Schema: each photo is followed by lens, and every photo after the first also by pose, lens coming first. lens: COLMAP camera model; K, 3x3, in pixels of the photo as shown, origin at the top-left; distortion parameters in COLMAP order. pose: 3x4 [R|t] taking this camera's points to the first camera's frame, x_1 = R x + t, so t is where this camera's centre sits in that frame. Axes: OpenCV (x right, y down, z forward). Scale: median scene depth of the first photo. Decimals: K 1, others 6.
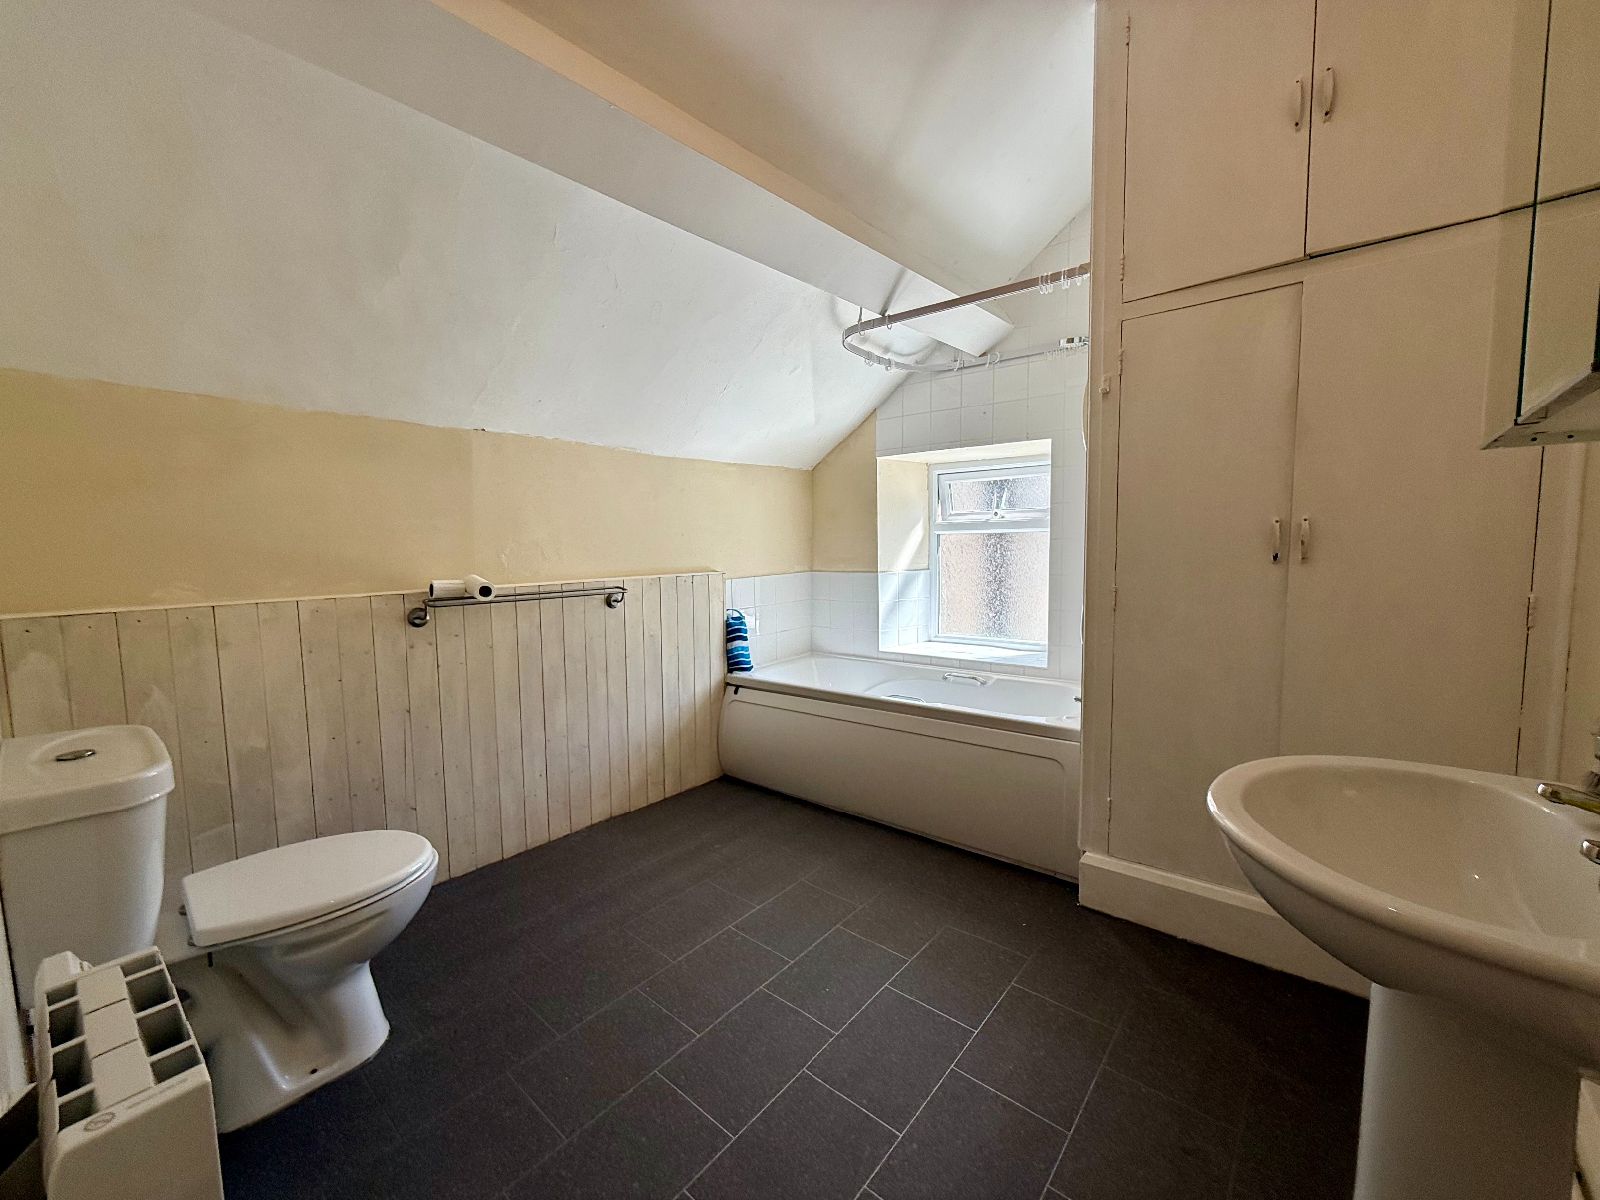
lens RADIAL K [[635.2, 0, 801.3], [0, 635.2, 600.0], [0, 0, 1]] dist [0.000564, 0.000258]
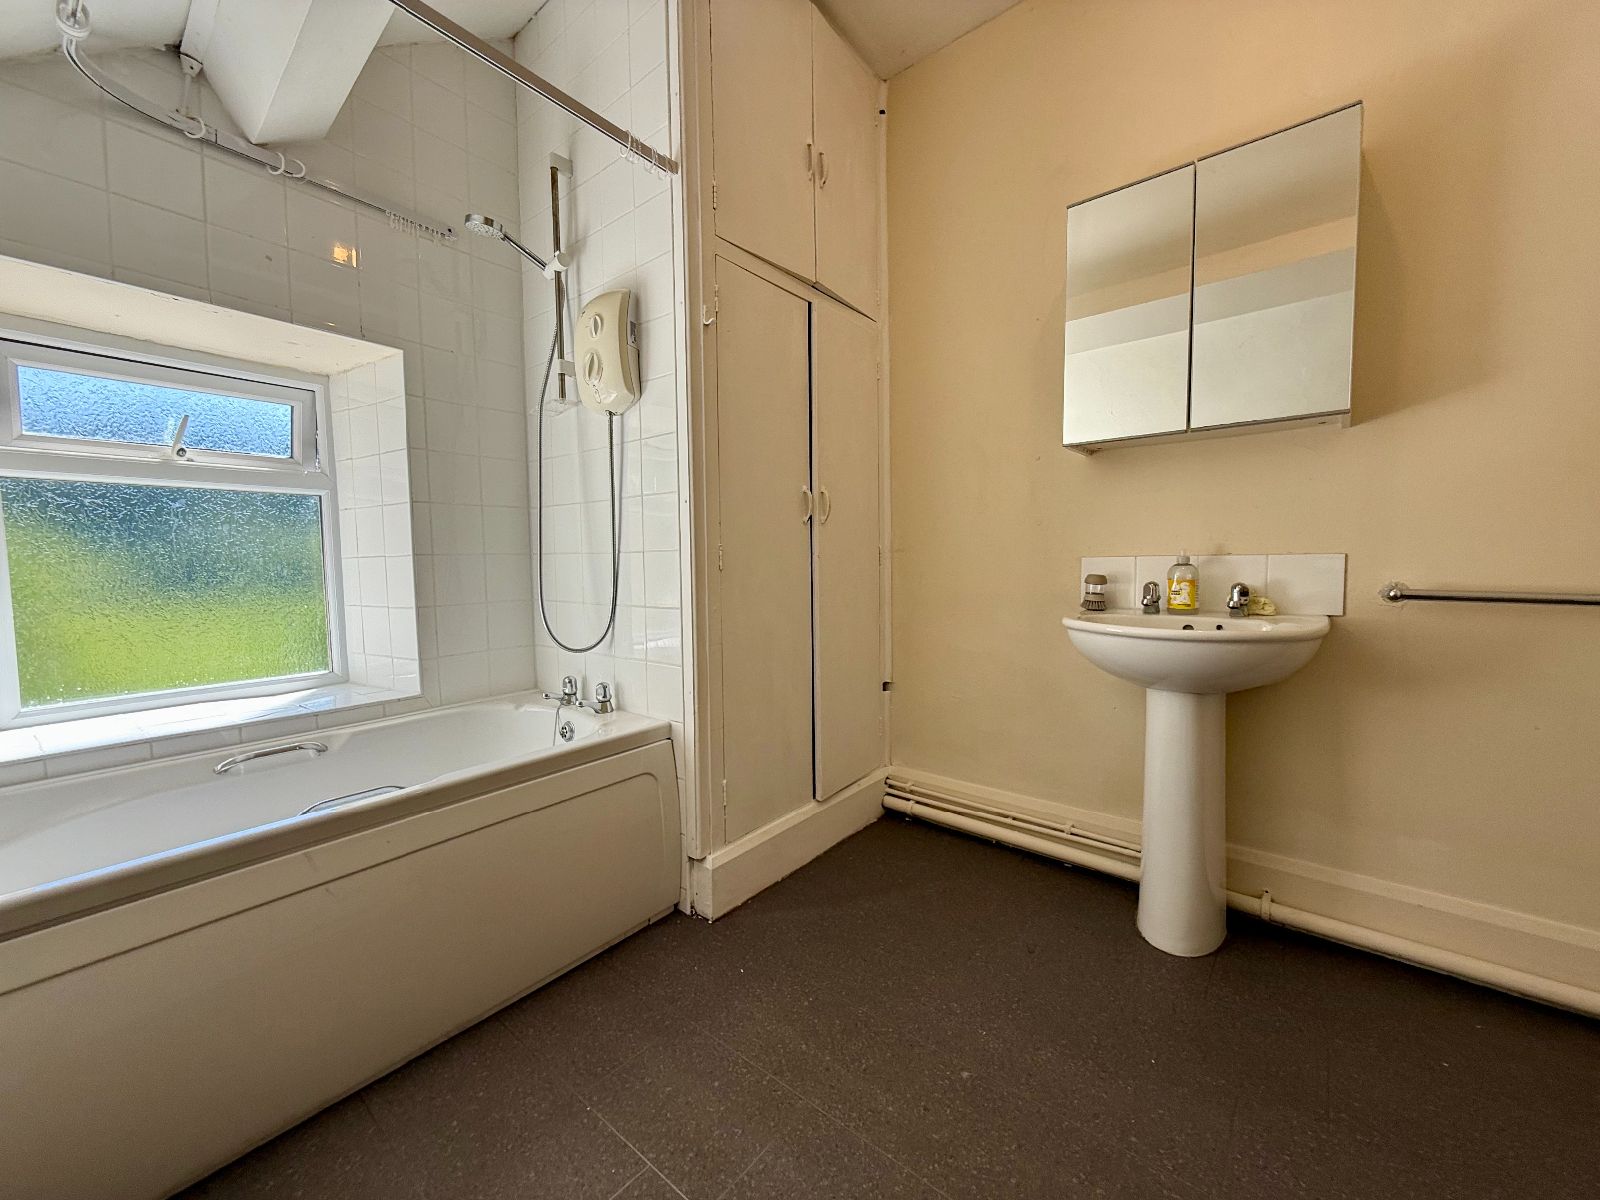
lens RADIAL K [[635.2, 0, 801.3], [0, 635.2, 600.0], [0, 0, 1]] dist [0.000564, 0.000258]
pose [[-0.014137, -0.044286, 0.998919, -0.374348], [0.100767, 0.993870, 0.045488, 0.023829], [-0.994810, 0.101301, -0.009587, 0.801240]]
